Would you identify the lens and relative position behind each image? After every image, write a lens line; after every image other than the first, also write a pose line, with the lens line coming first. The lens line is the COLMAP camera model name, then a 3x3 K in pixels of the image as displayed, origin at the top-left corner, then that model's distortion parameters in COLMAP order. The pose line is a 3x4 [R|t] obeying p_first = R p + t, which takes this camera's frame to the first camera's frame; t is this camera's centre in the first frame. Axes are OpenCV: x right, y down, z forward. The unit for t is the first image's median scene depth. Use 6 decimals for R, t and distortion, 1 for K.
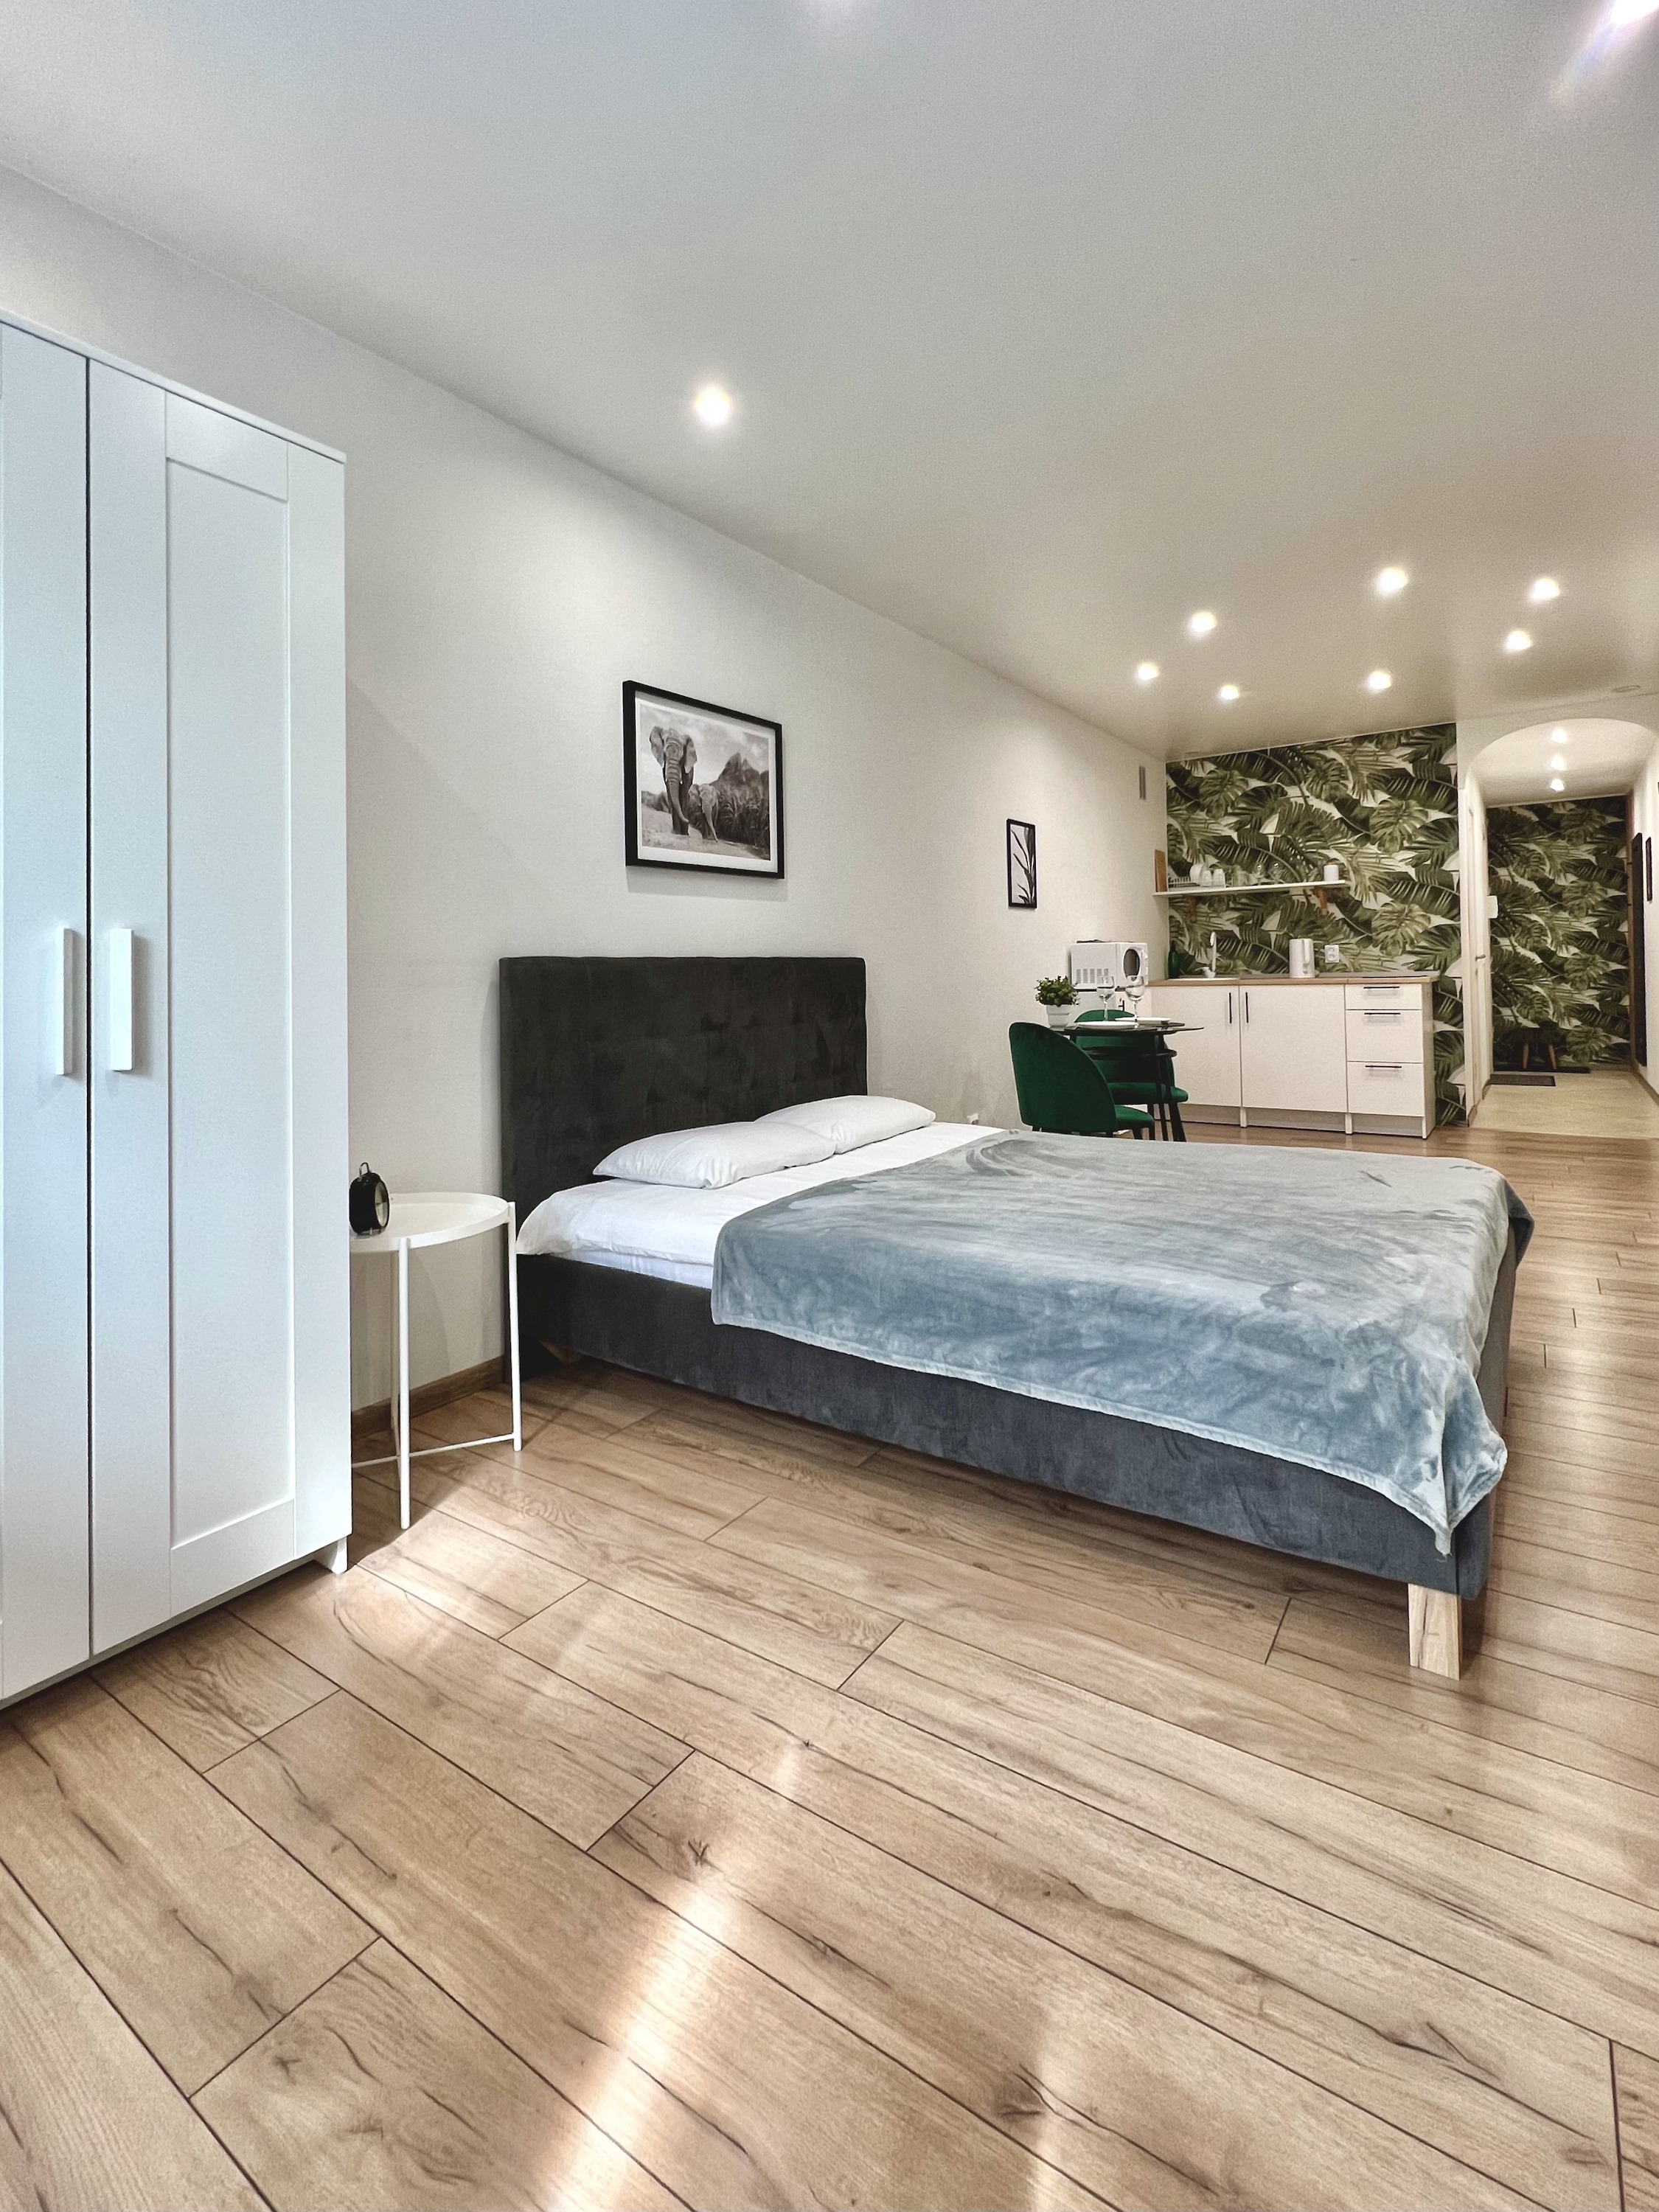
lens RADIAL K [[1097.6, 0, 864.9], [0, 1097.6, 969.1], [0, 0, 1]] dist [0.015143, 0.002485]
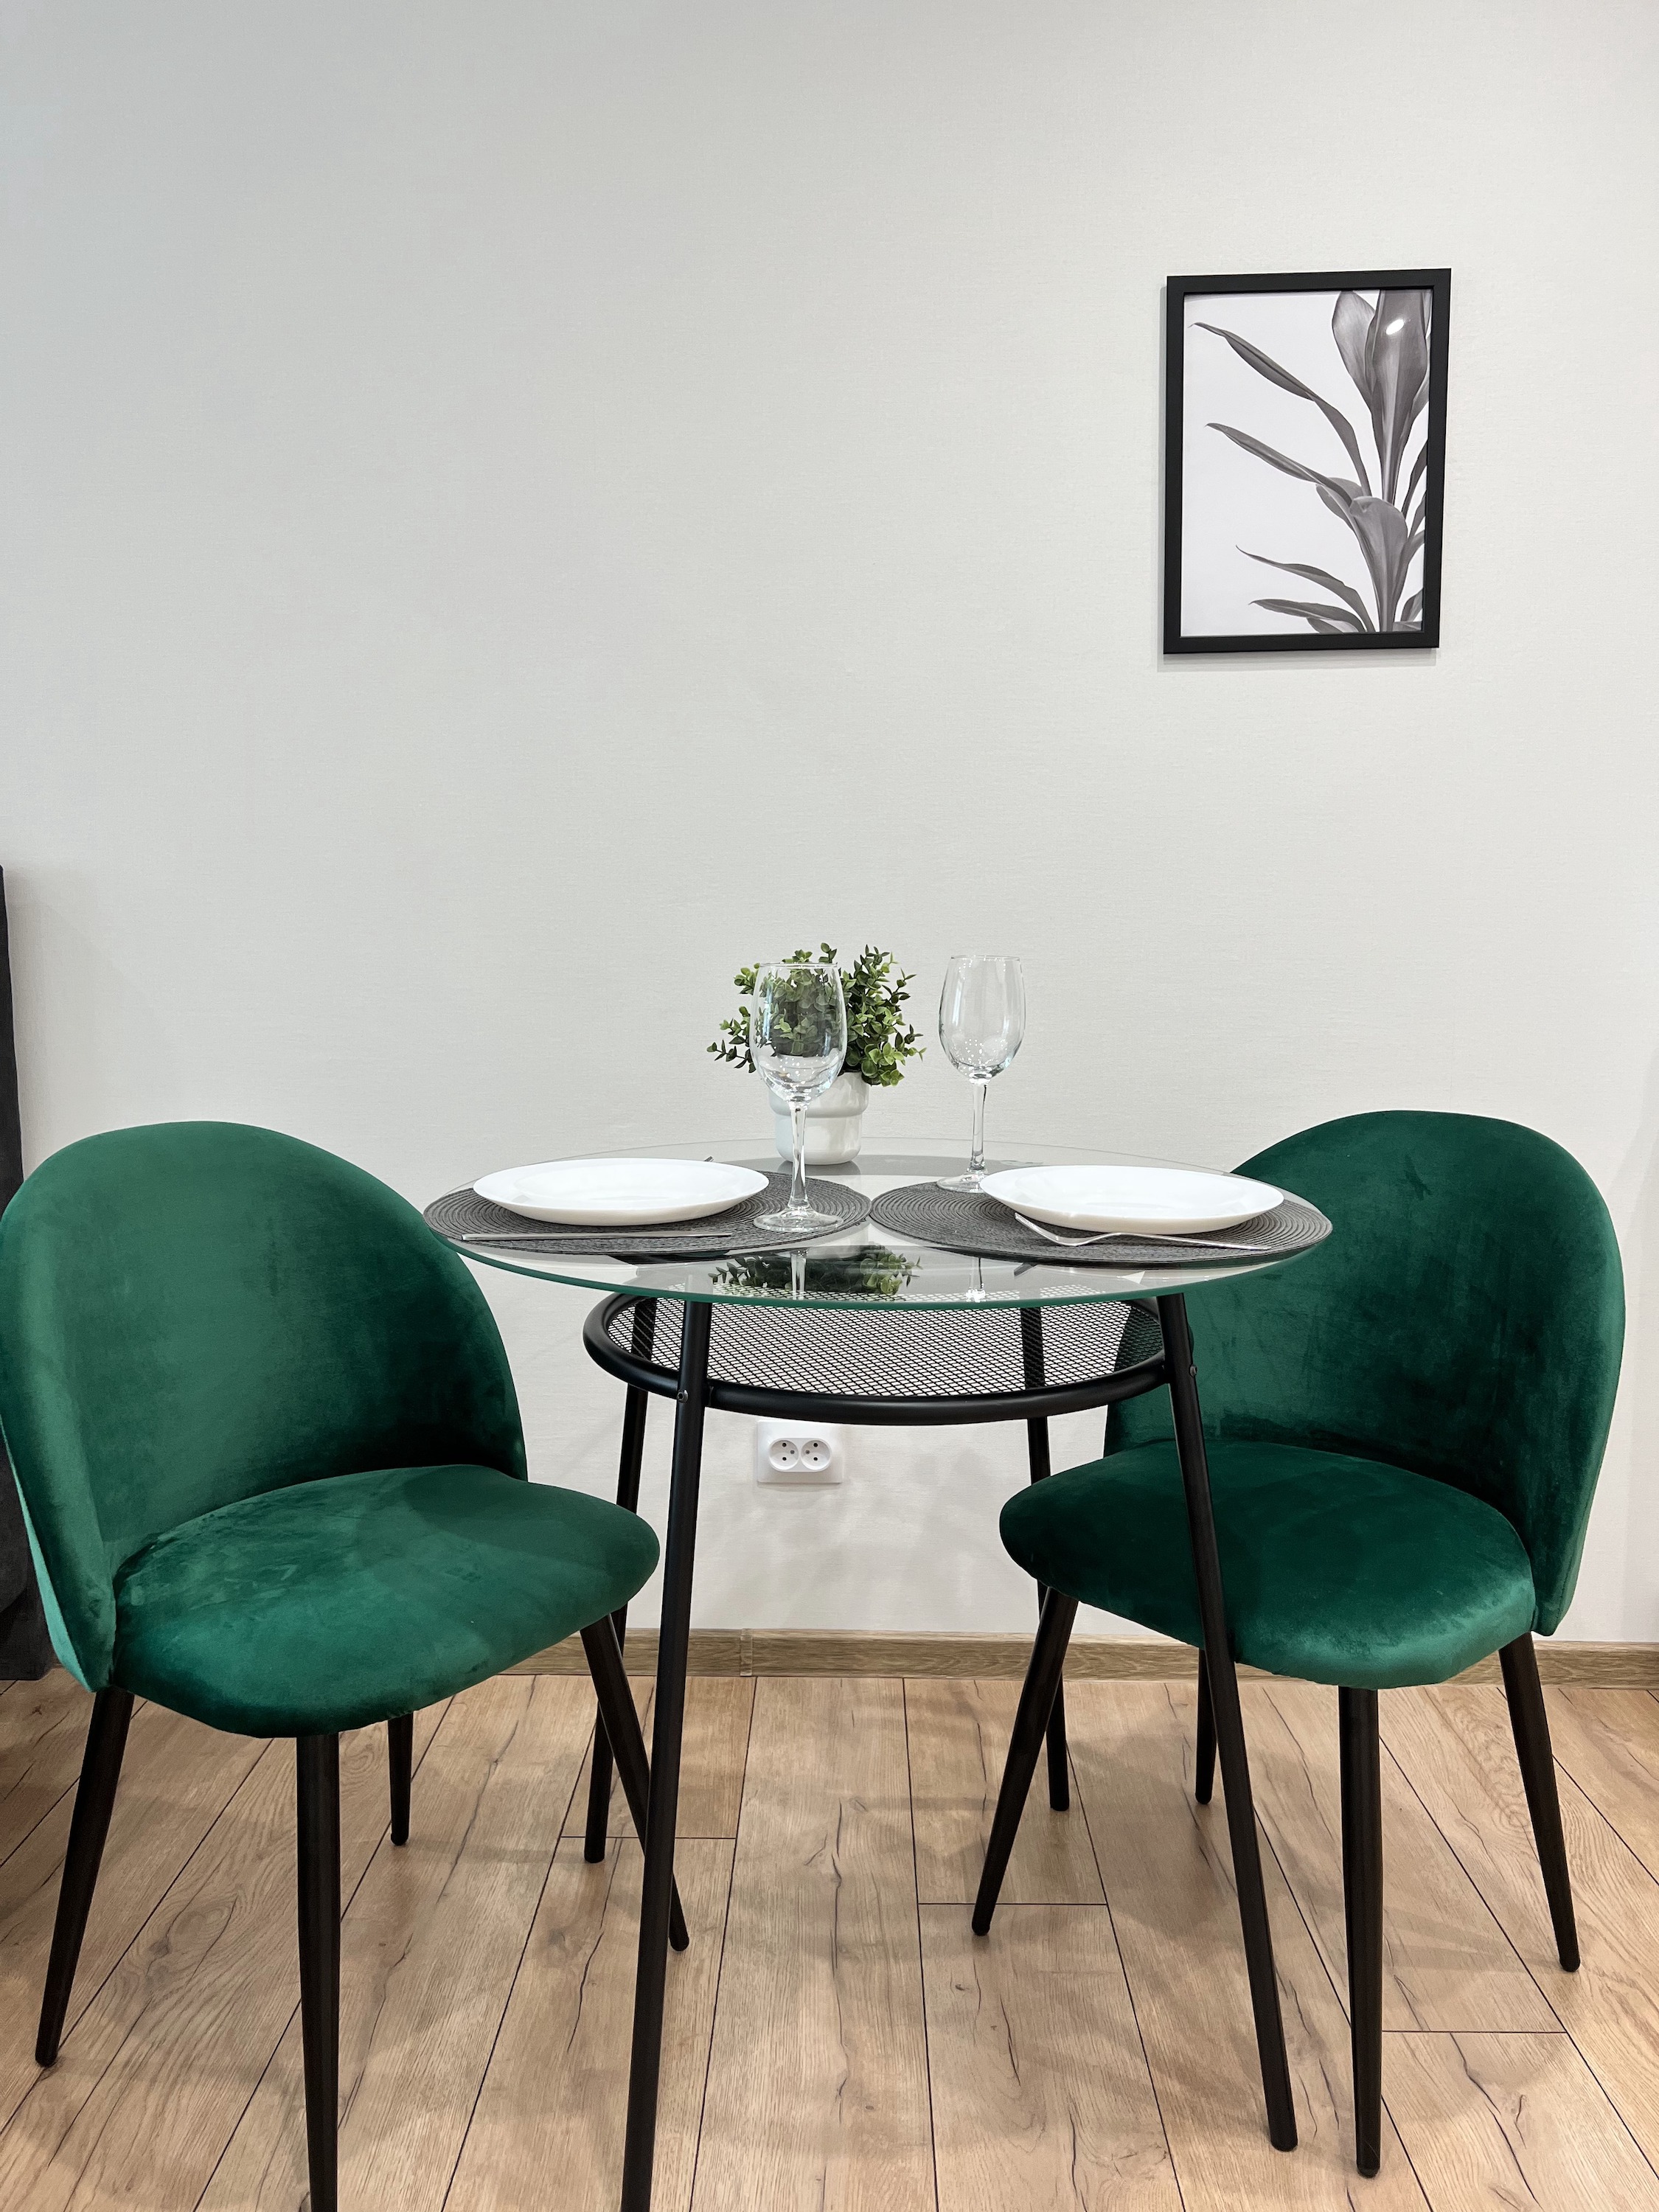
lens RADIAL K [[1659.2, 0, 849.9], [0, 1659.2, 1125.3], [0, 0, 1]] dist [0.052530, -0.069543]
pose [[0.507920, 0.130848, -0.851408, 0.326579], [-0.008812, 0.989133, 0.146757, -0.005531], [0.861359, -0.067038, 0.503553, 0.560040]]
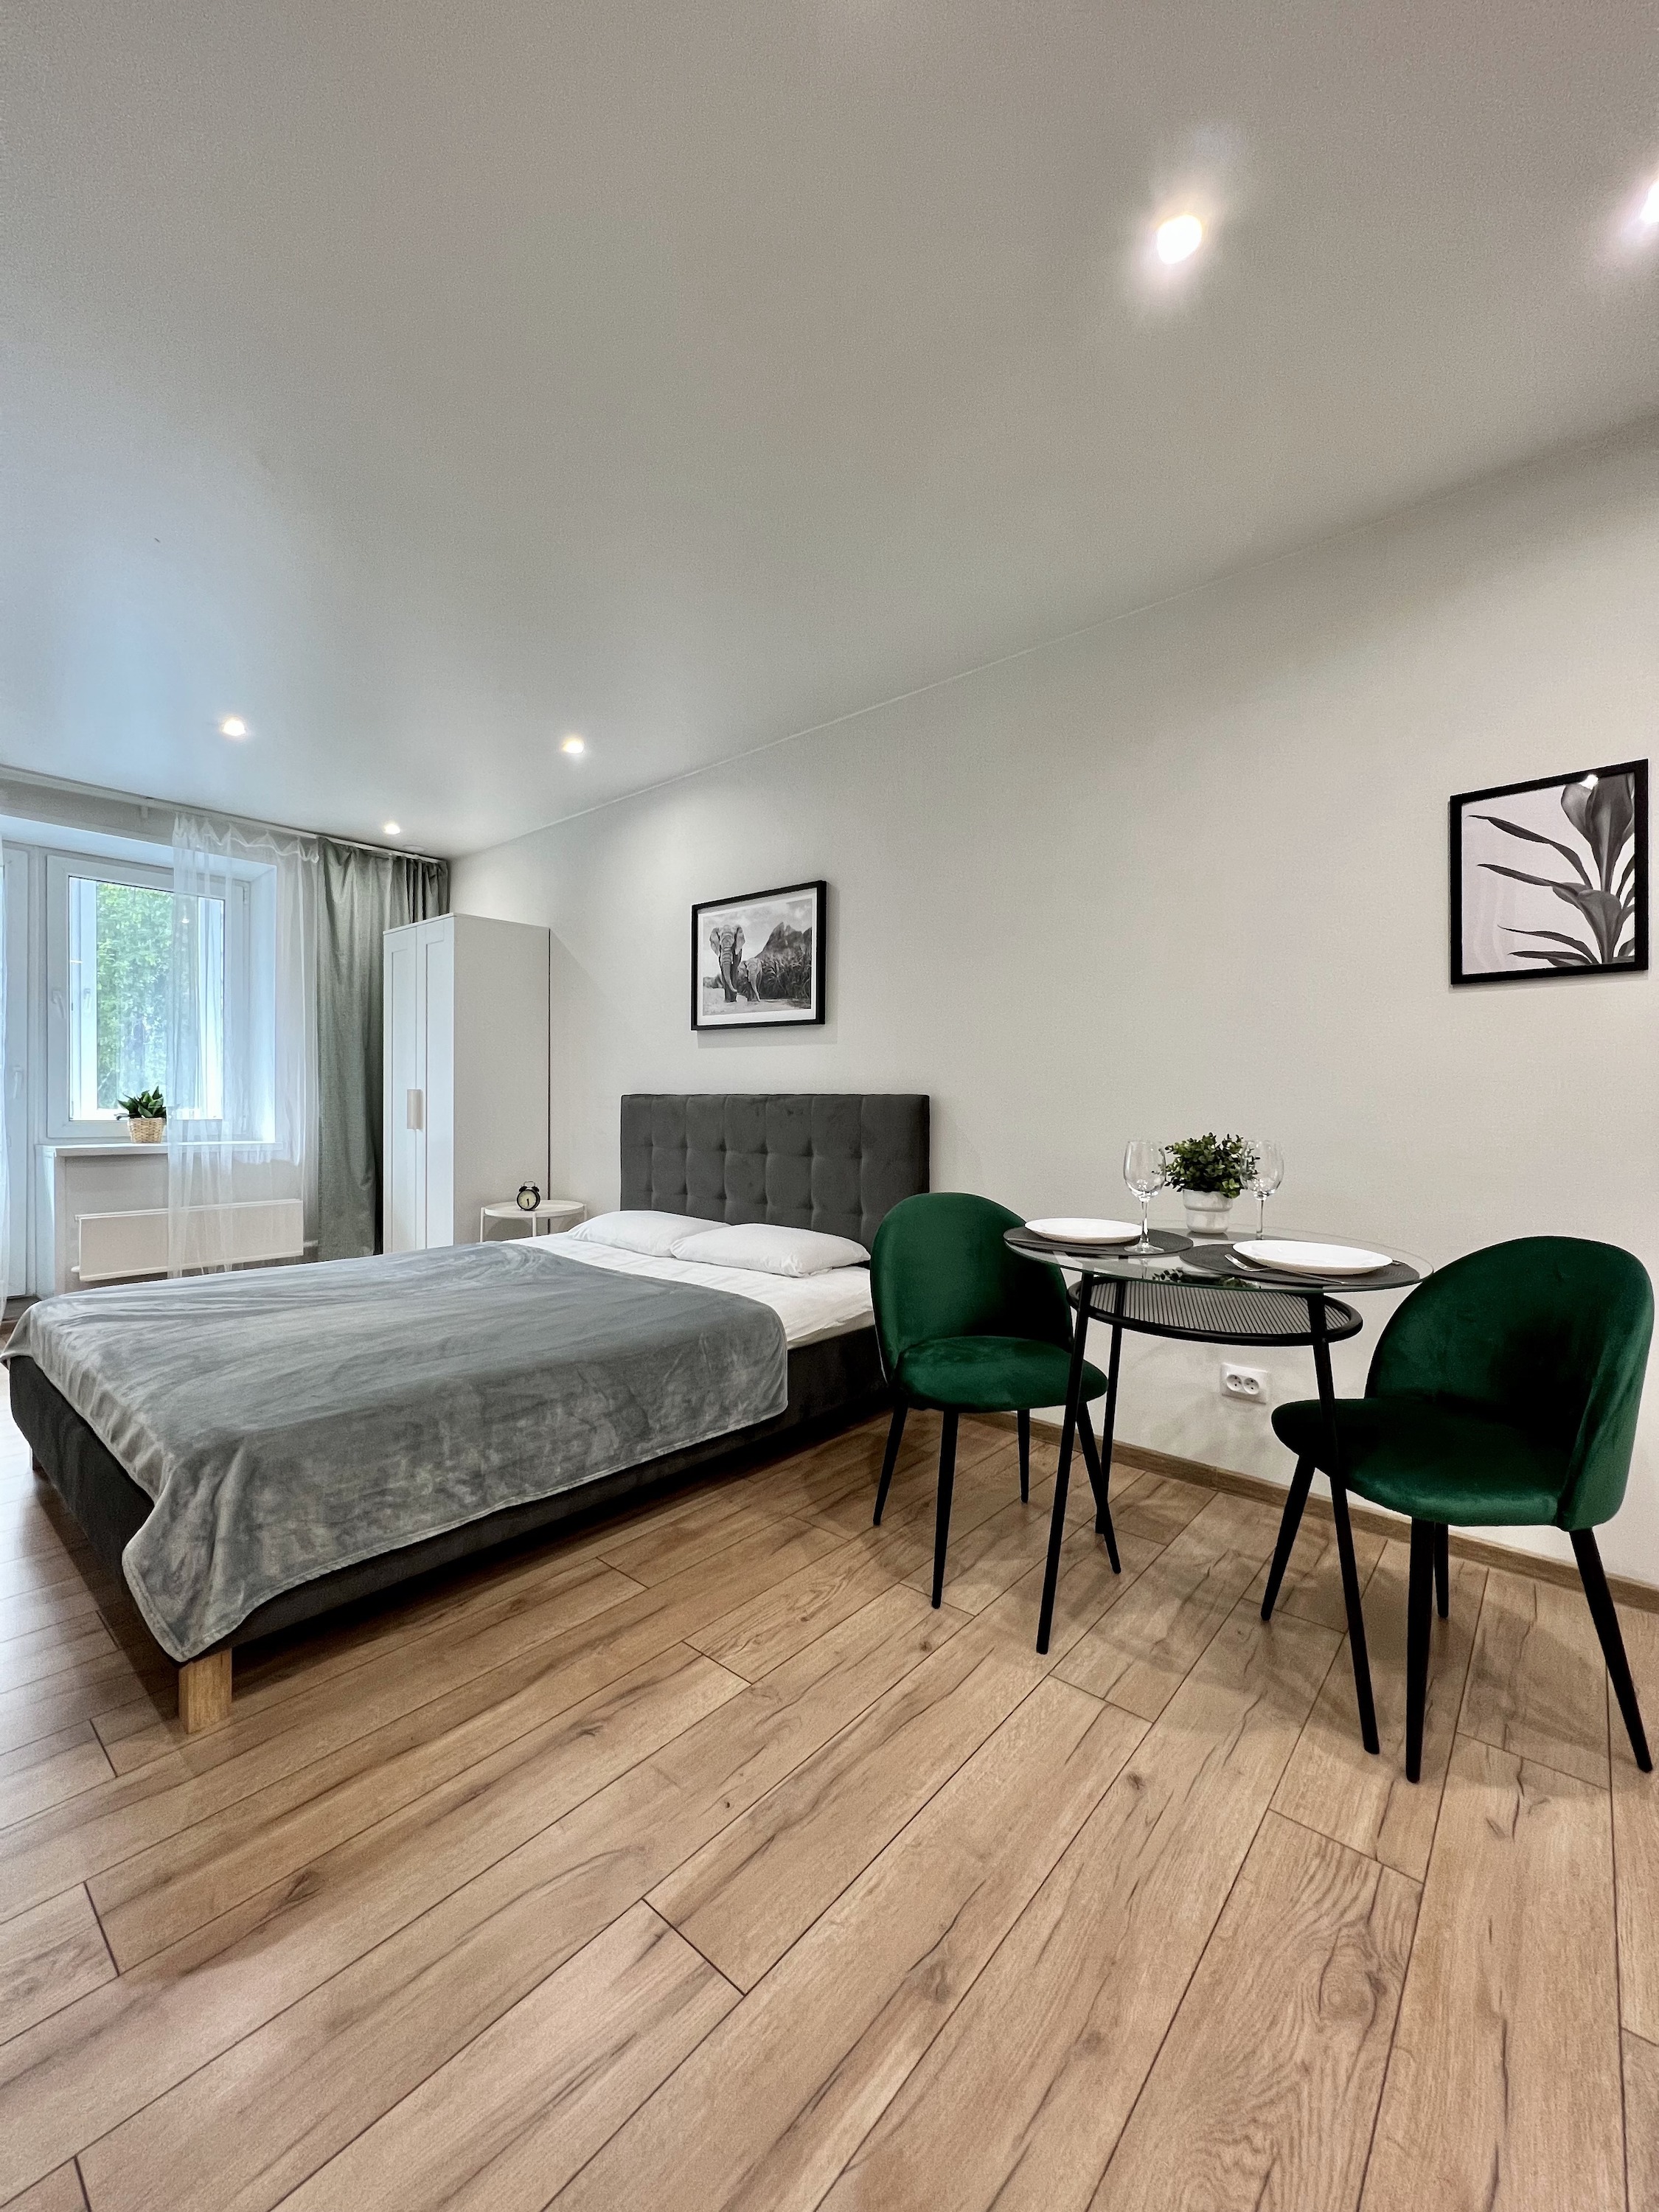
lens RADIAL K [[882.5, 0, 818.2], [0, 882.5, 1114.2], [0, 0, 1]] dist [-0.002504, 0.000843]
pose [[-0.163264, 0.038839, -0.985818, 0.415368], [-0.000788, 0.999219, 0.039498, -0.013229], [0.986582, 0.007225, -0.163106, 0.600954]]
